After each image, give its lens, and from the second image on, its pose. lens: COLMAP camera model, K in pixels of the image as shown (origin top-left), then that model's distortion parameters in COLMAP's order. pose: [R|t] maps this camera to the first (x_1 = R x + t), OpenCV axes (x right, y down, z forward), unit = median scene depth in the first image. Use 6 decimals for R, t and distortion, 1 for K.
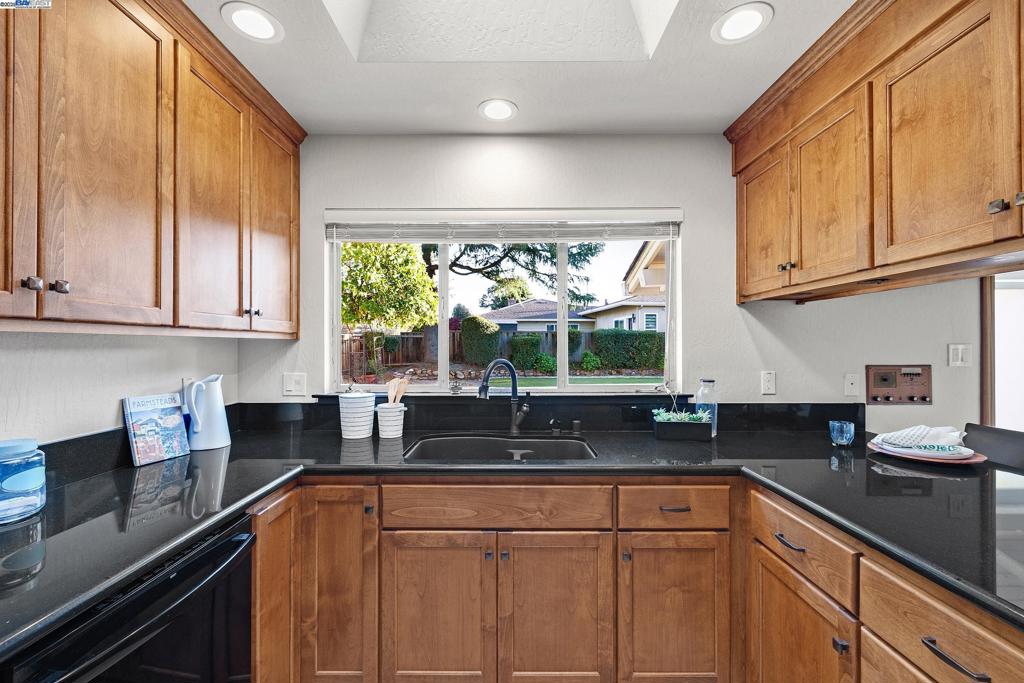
lens RADIAL K [[424.9, 0, 509.7], [0, 424.9, 344.4], [0, 0, 1]] dist [-0.001591, -0.000160]
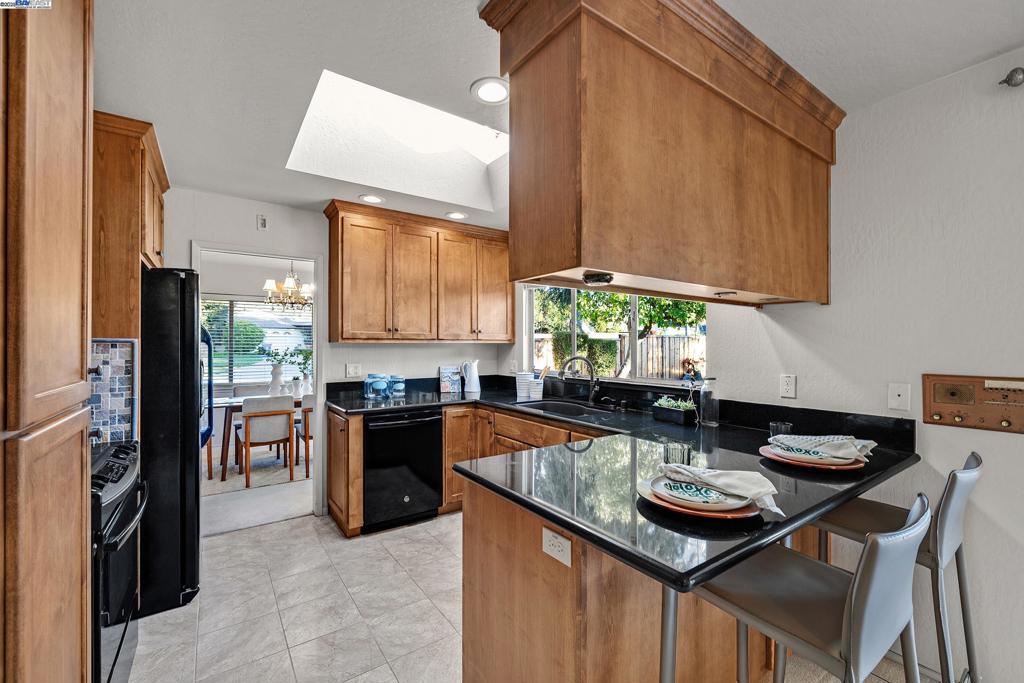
lens RADIAL K [[424.9, 0, 509.7], [0, 424.9, 344.7], [0, 0, 1]] dist [-0.001591, -0.000160]
pose [[0.577408, 0.001017, -0.816455, 1.405887], [-0.000529, 0.999999, 0.000872, -0.010655], [0.816456, -0.000071, 0.577408, -0.151880]]
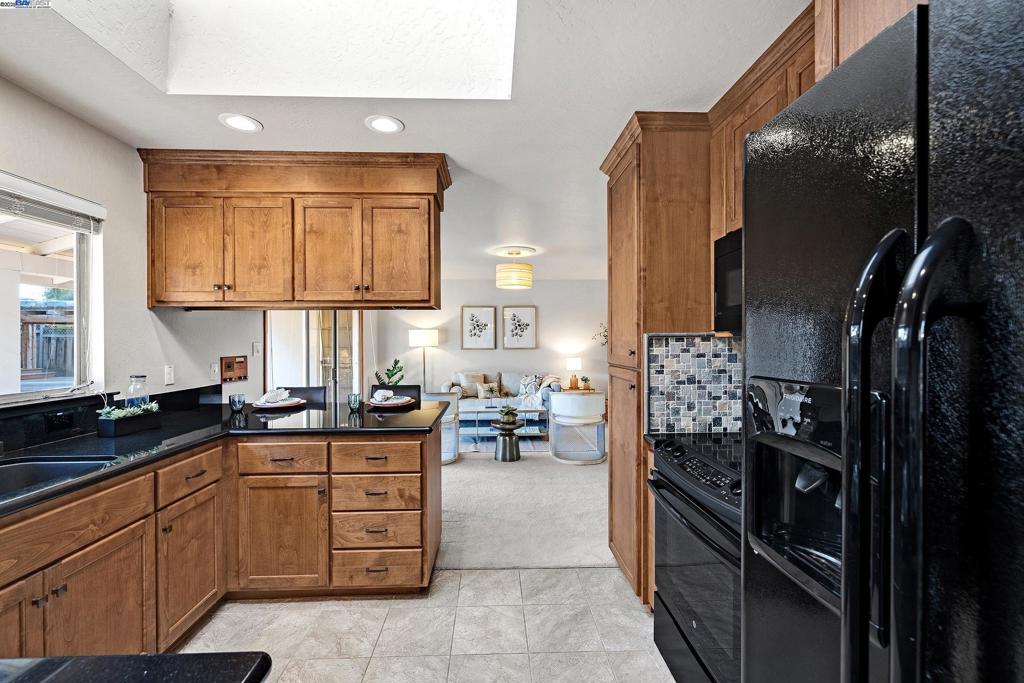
lens RADIAL K [[424.9, 0, 509.7], [0, 424.9, 345.6], [0, 0, 1]] dist [-0.001591, -0.000160]
pose [[-0.044076, -0.009043, 0.998987, -0.846049], [0.002614, 0.999955, 0.009168, -0.001050], [-0.999025, 0.003016, -0.044051, 0.125256]]
